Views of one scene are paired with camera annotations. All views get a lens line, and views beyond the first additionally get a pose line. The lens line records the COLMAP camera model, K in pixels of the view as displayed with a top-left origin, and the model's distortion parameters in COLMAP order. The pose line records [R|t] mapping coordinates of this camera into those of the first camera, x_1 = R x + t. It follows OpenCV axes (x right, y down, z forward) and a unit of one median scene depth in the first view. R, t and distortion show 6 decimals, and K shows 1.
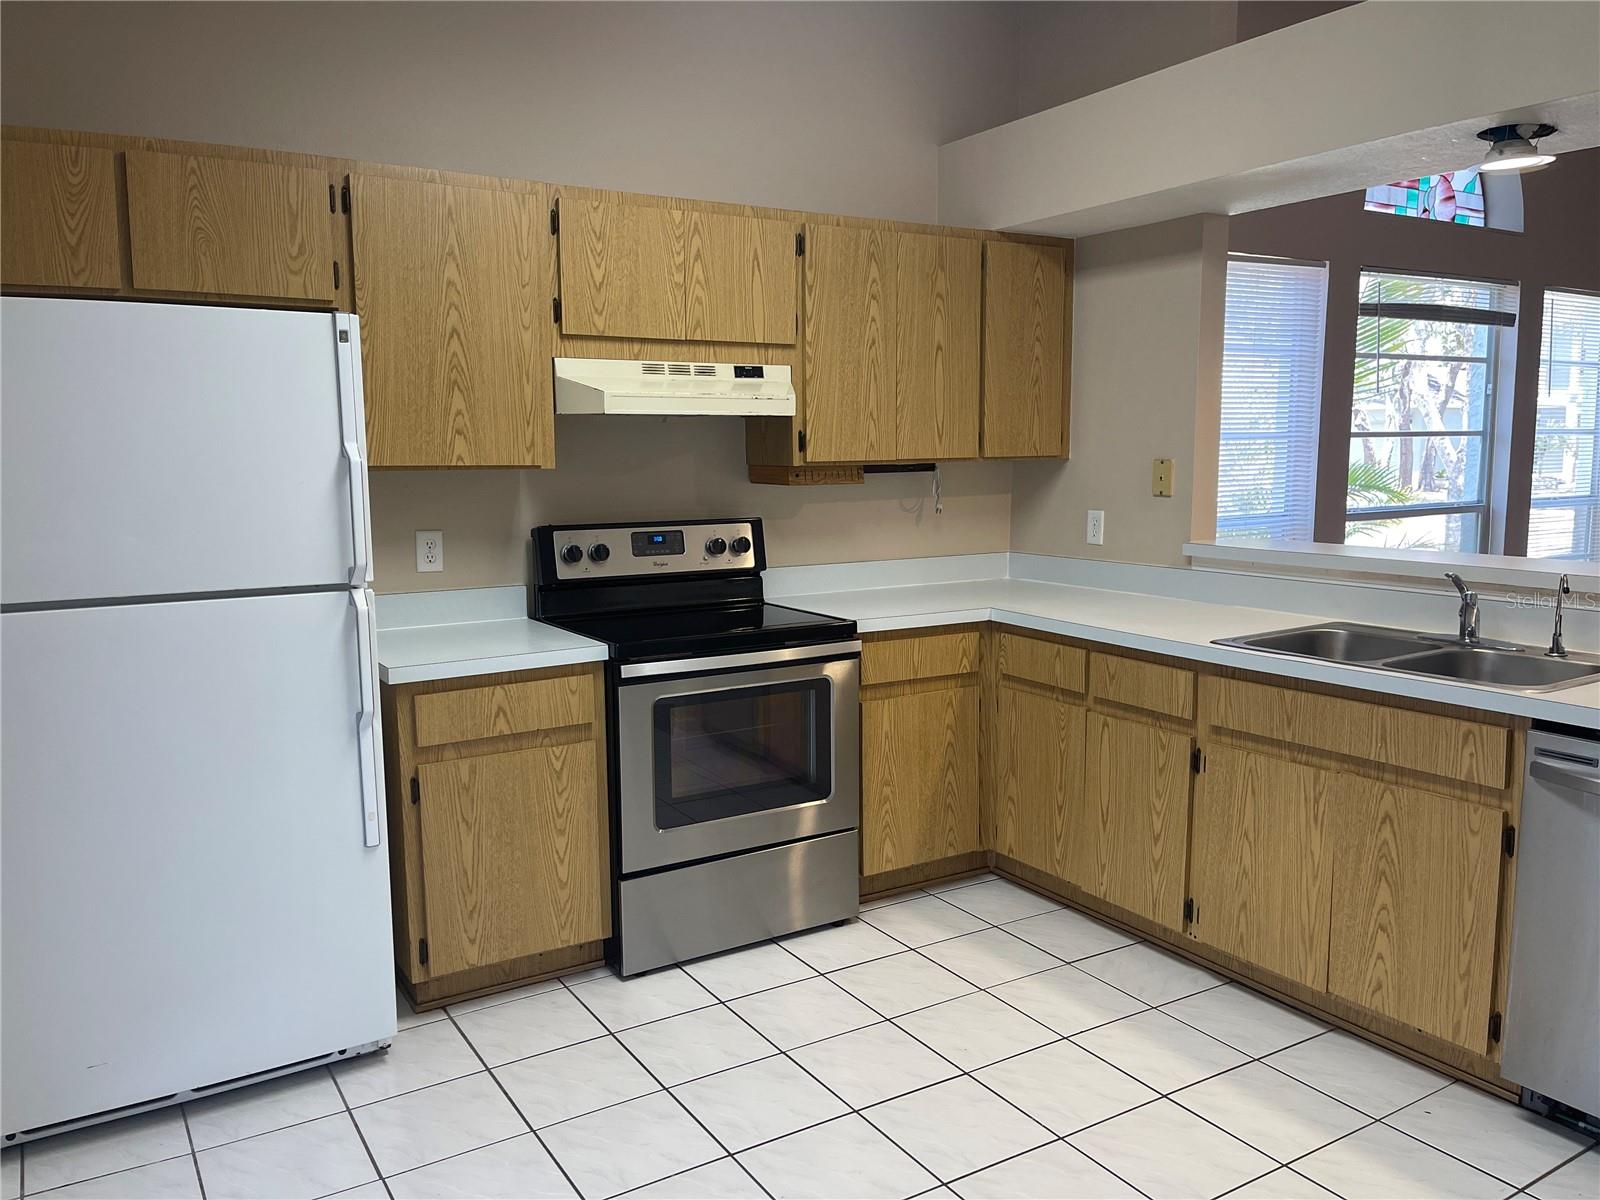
lens RADIAL K [[1209.3, 0, 800.0], [0, 1209.3, 600.0], [0, 0, 1]] dist [0.073345, -0.104176]
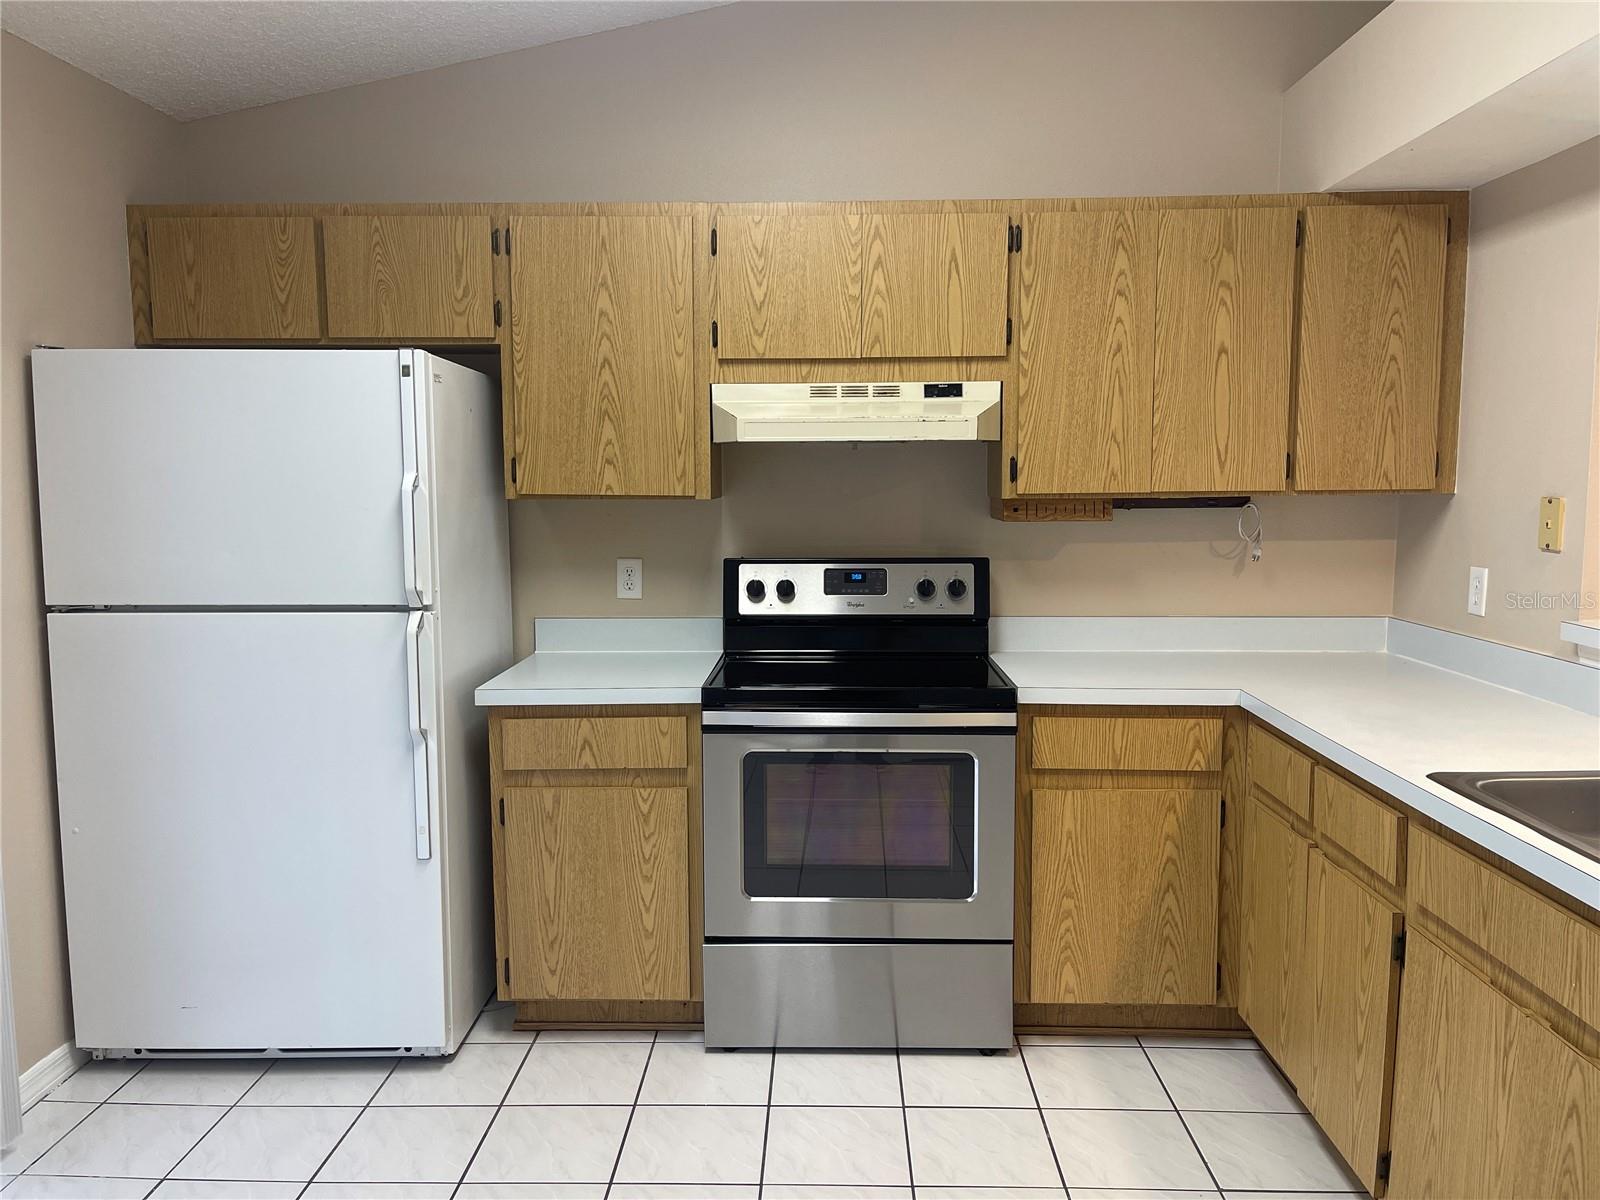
lens RADIAL K [[1209.3, 0, 800.0], [0, 1209.3, 600.0], [0, 0, 1]] dist [0.073345, -0.104176]
pose [[0.838504, 0.060243, -0.541555, 0.371880], [-0.071608, 0.997433, 0.000083, -0.032916], [0.540170, 0.038710, 0.840665, 0.231741]]
